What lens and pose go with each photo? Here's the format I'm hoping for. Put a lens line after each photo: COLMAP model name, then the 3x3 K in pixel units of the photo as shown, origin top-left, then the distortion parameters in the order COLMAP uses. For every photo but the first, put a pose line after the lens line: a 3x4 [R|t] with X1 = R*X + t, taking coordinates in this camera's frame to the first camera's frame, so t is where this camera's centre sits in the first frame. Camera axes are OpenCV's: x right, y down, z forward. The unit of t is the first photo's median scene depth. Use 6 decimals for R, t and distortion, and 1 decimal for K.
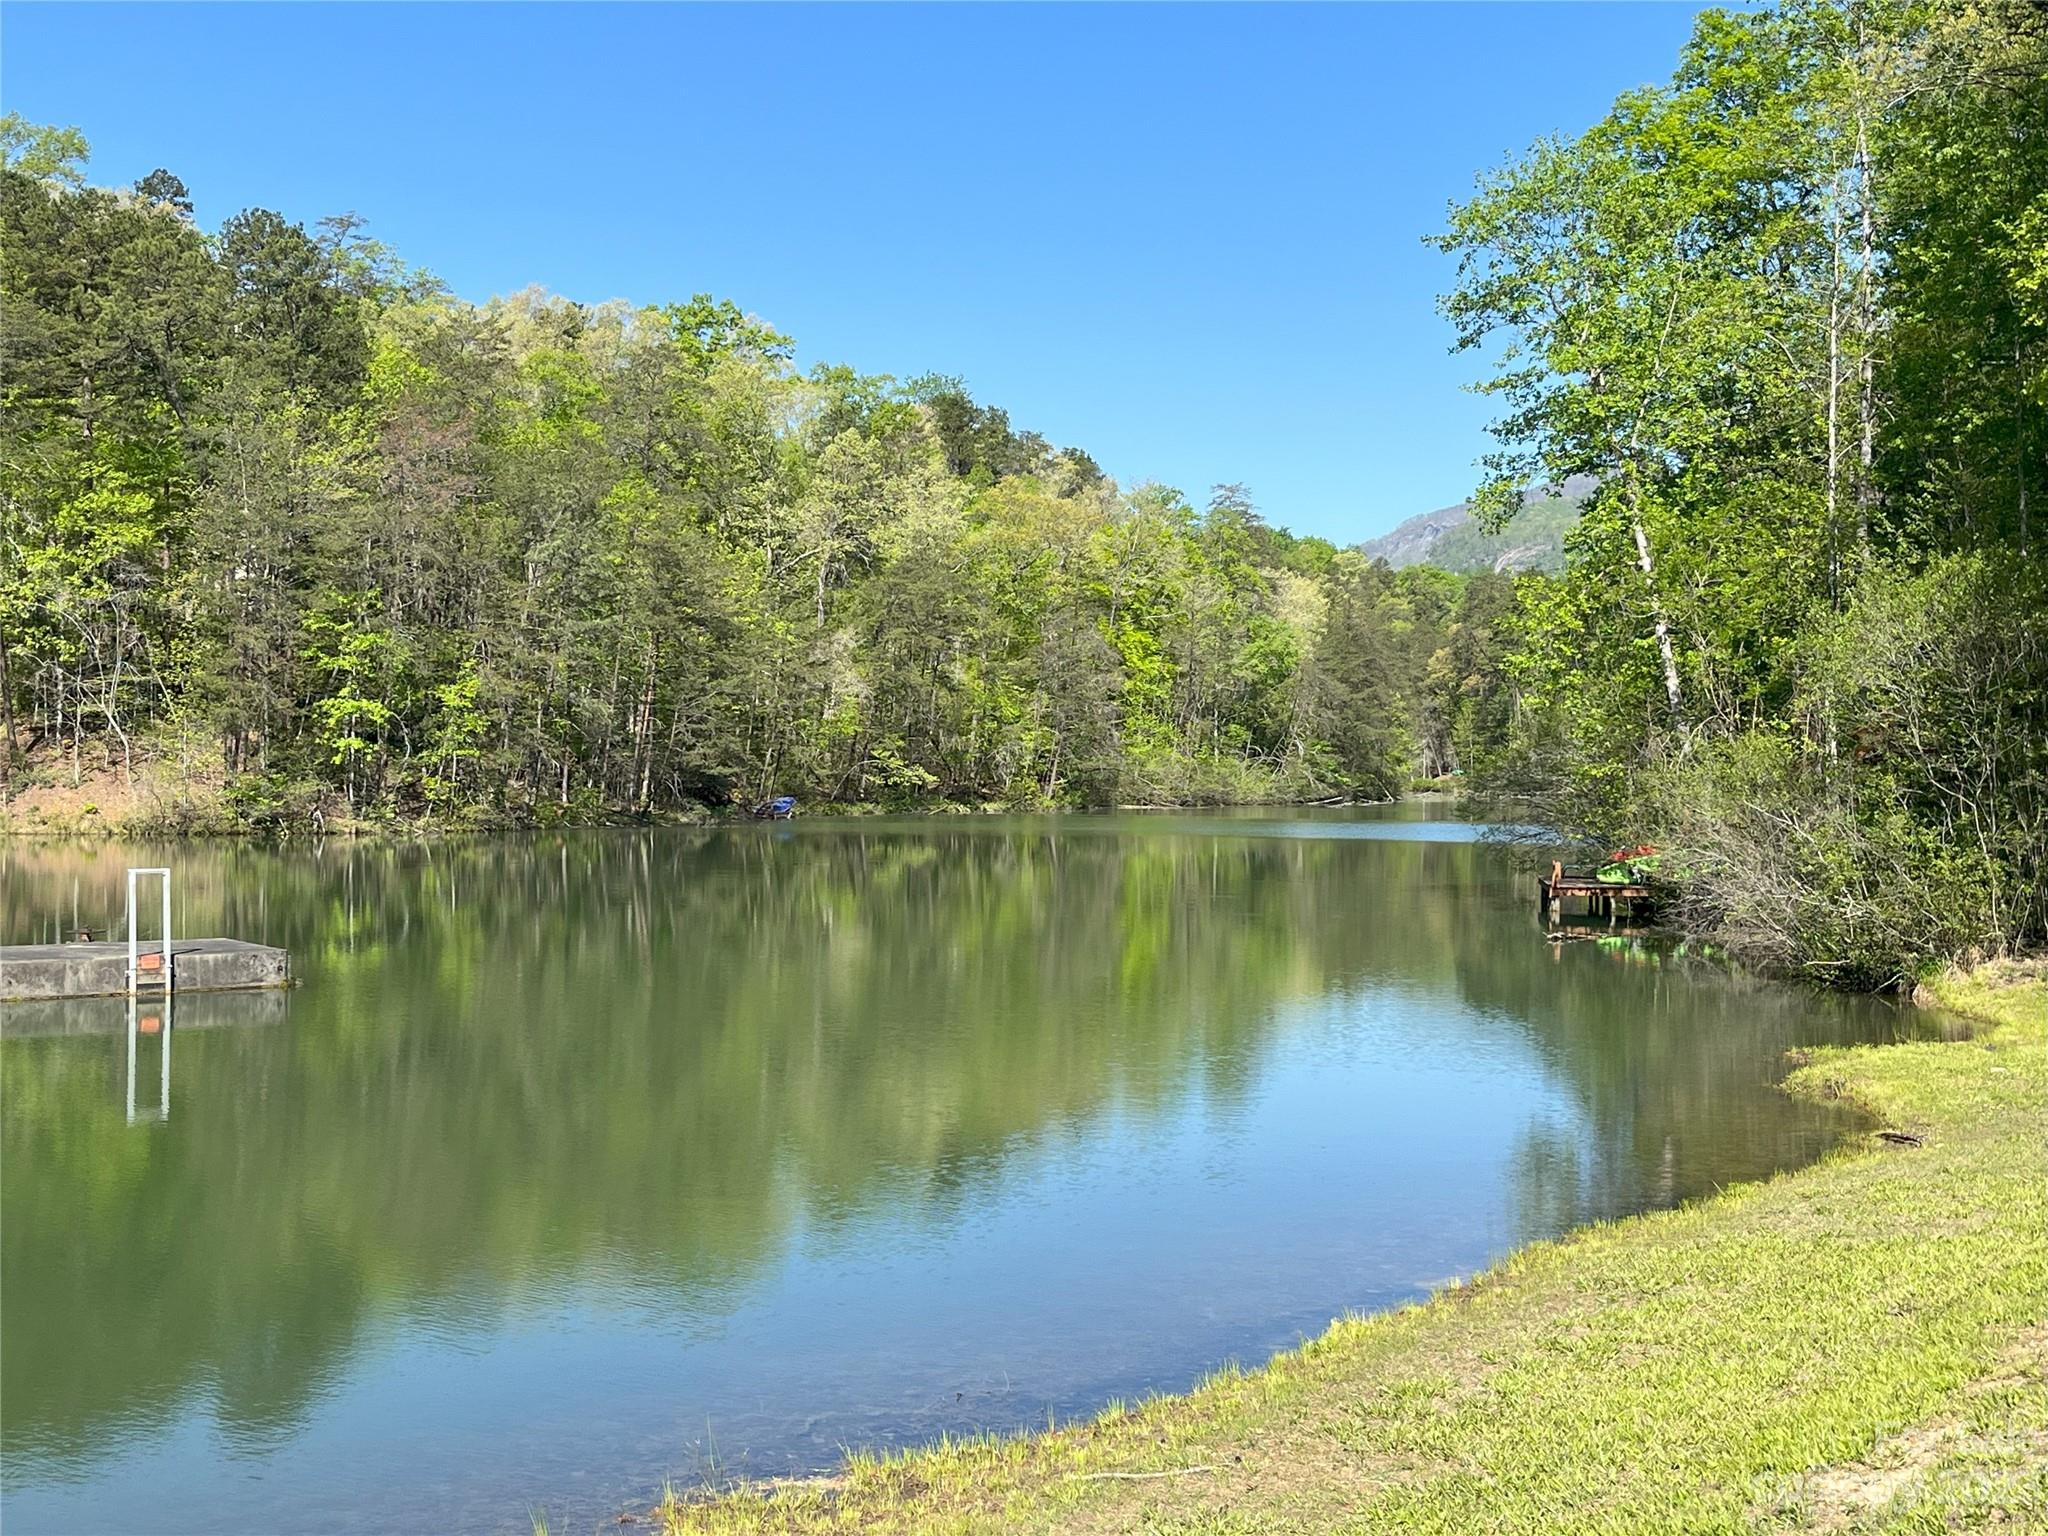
lens RADIAL K [[2486.8, 0, 992.7], [0, 2486.8, 802.7], [0, 0, 1]] dist [0.021710, 0.020634]
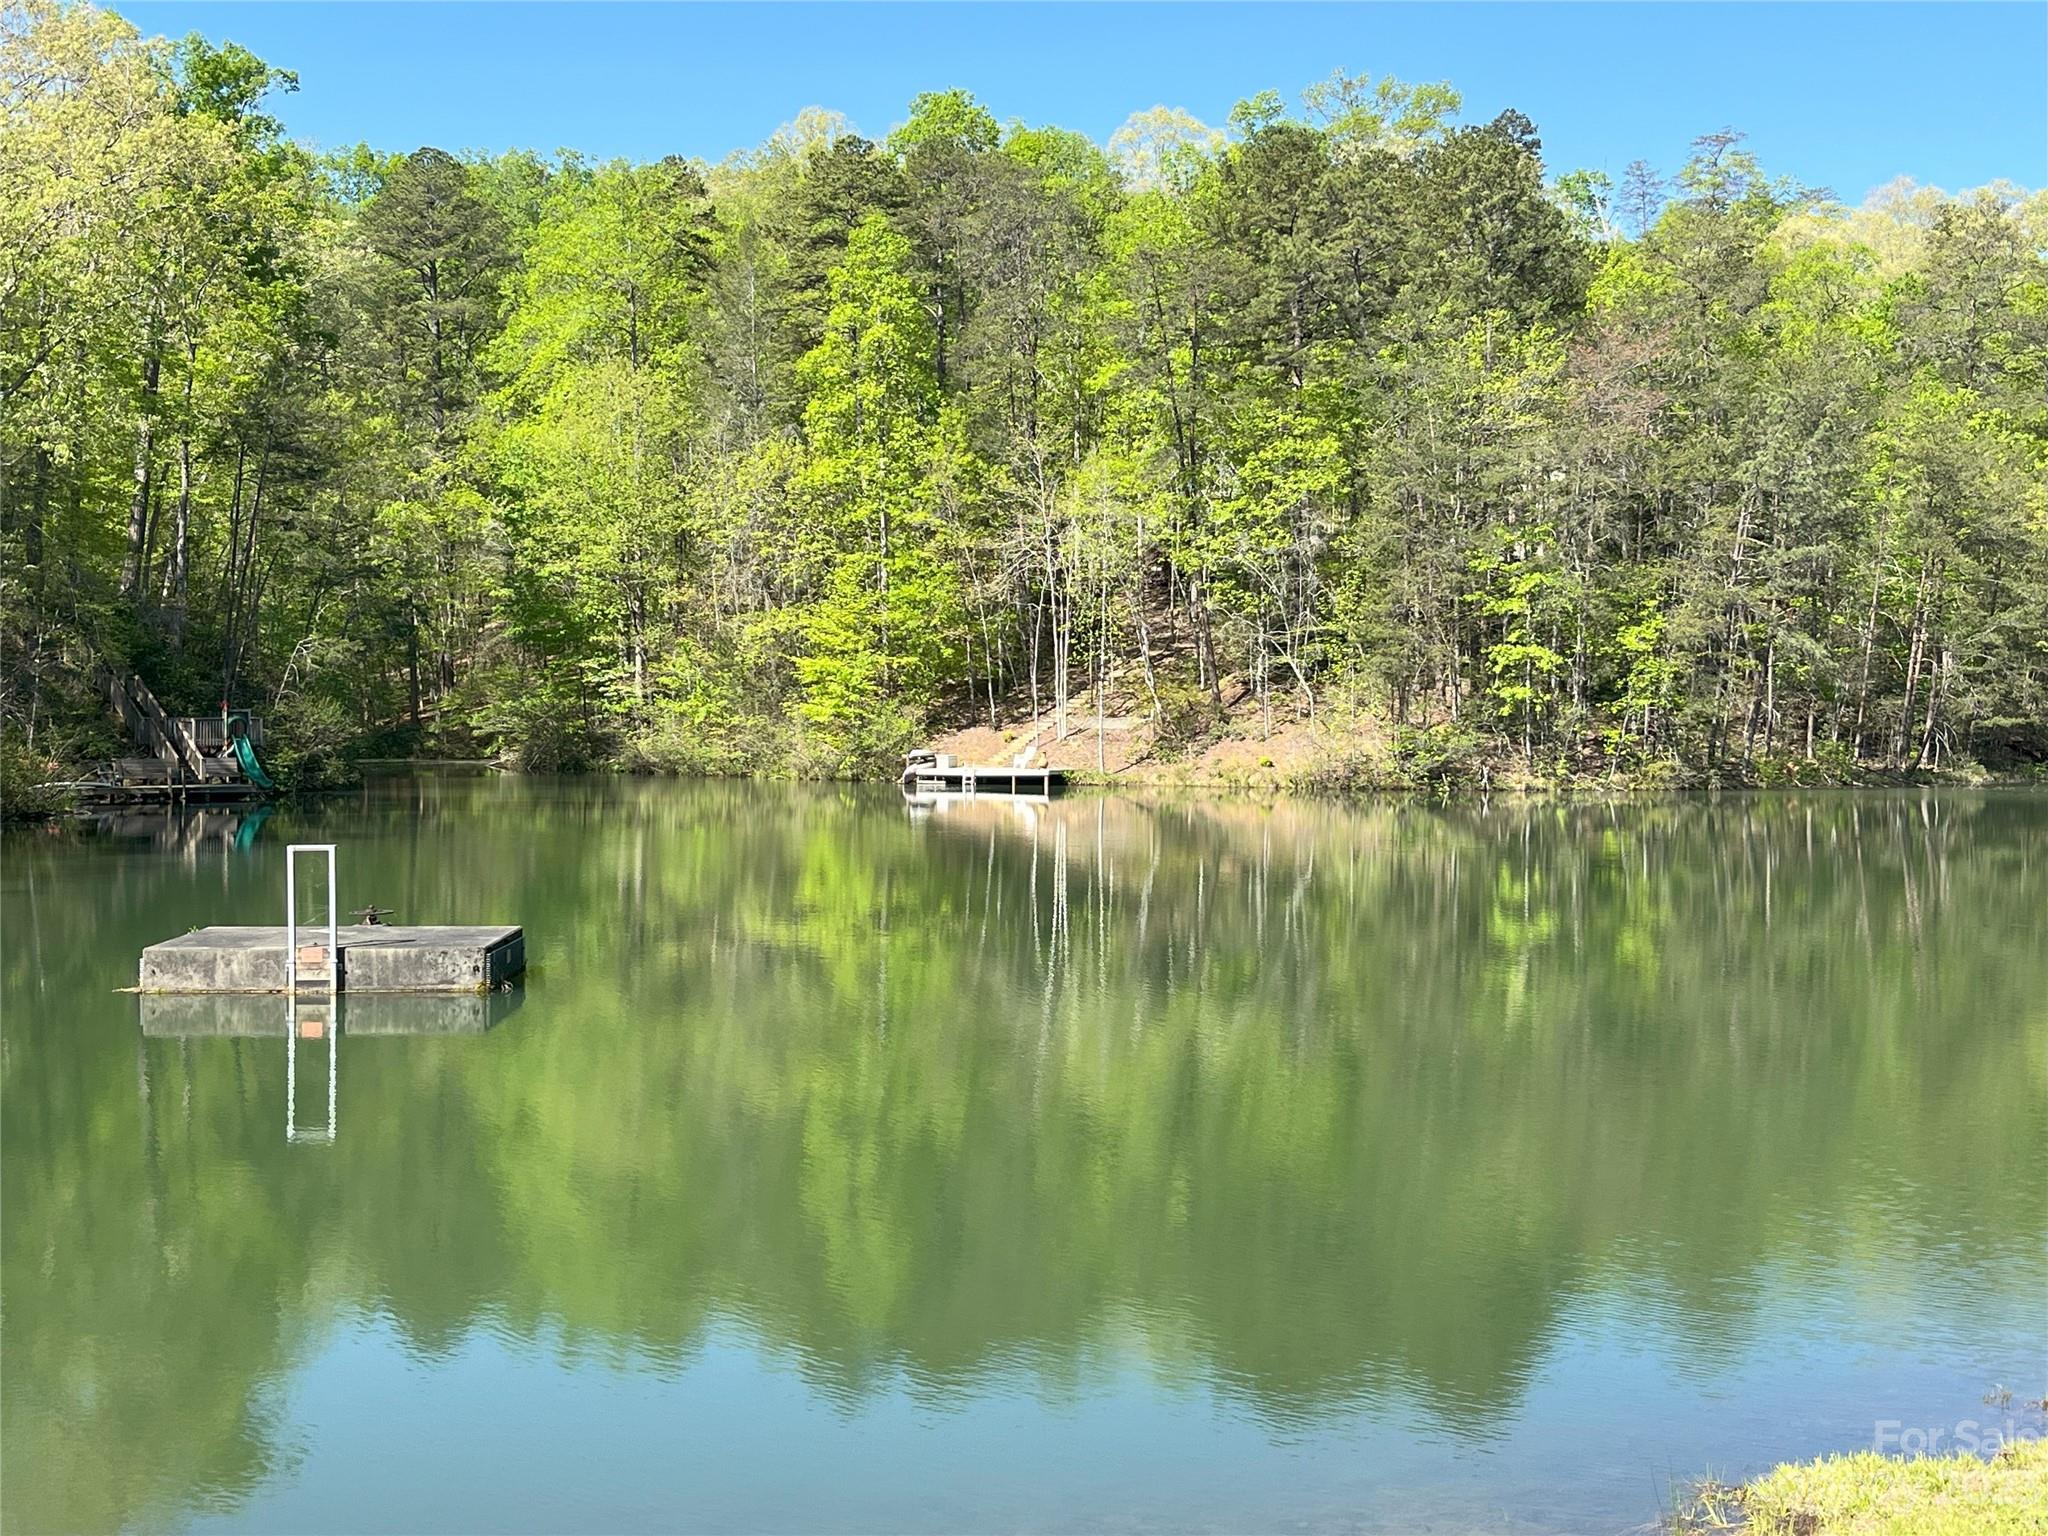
lens RADIAL K [[2420.7, 0, 1024.0], [0, 2420.7, 768.0], [0, 0, 1]] dist [0.110434, -0.348264]
pose [[0.809108, 0.009780, -0.587578, 0.119772], [-0.005591, 0.999944, 0.008945, -0.003064], [0.587633, -0.003952, 0.809118, 0.162048]]
